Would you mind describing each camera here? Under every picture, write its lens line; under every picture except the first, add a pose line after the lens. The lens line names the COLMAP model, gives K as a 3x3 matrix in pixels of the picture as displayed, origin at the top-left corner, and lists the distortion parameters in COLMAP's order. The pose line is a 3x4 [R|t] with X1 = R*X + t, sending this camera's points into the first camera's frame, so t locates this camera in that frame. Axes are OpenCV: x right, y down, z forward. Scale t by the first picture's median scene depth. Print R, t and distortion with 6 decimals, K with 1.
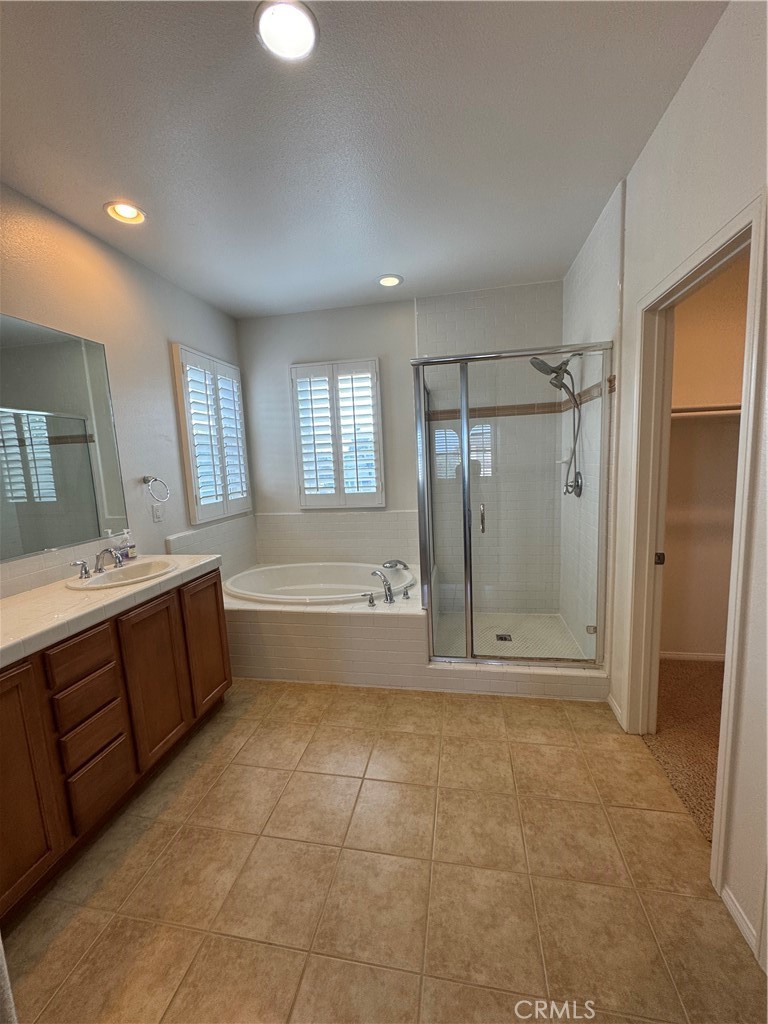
lens RADIAL K [[410.9, 0, 386.8], [0, 410.9, 512.7], [0, 0, 1]] dist [-0.002483, 0.000536]
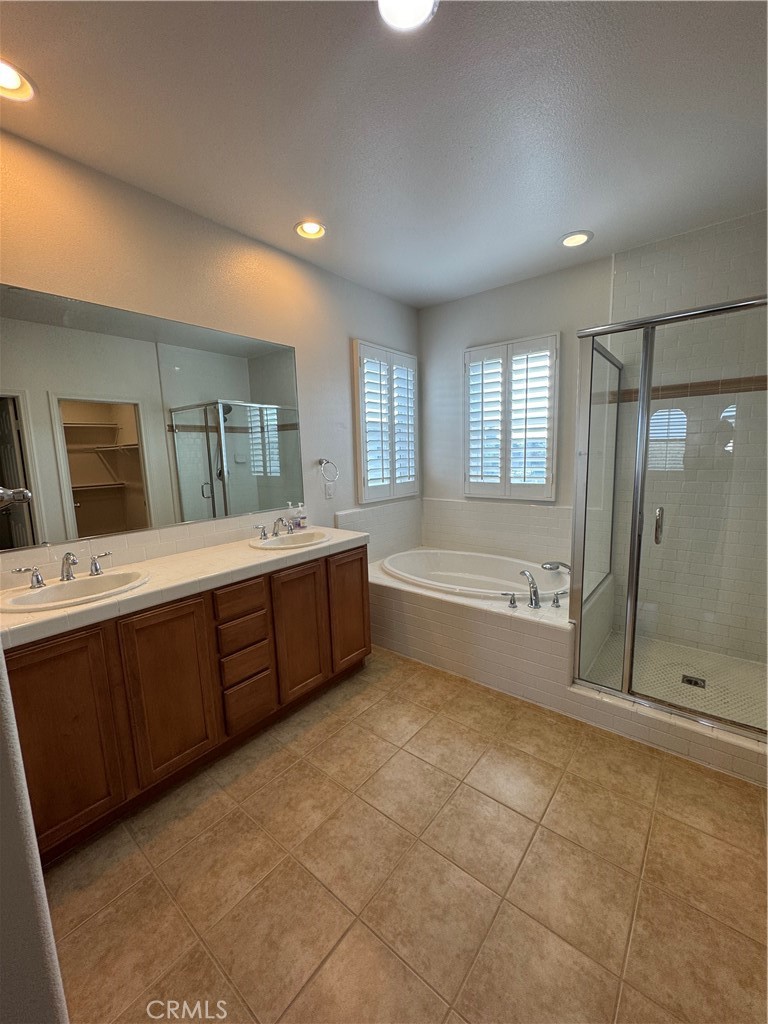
lens RADIAL K [[410.9, 0, 386.3], [0, 410.9, 513.9], [0, 0, 1]] dist [-0.002483, 0.000536]
pose [[0.880264, 0.093891, -0.465102, 0.144067], [-0.076914, 0.995498, 0.055393, -0.013154], [0.468209, -0.012987, 0.883522, 0.063044]]
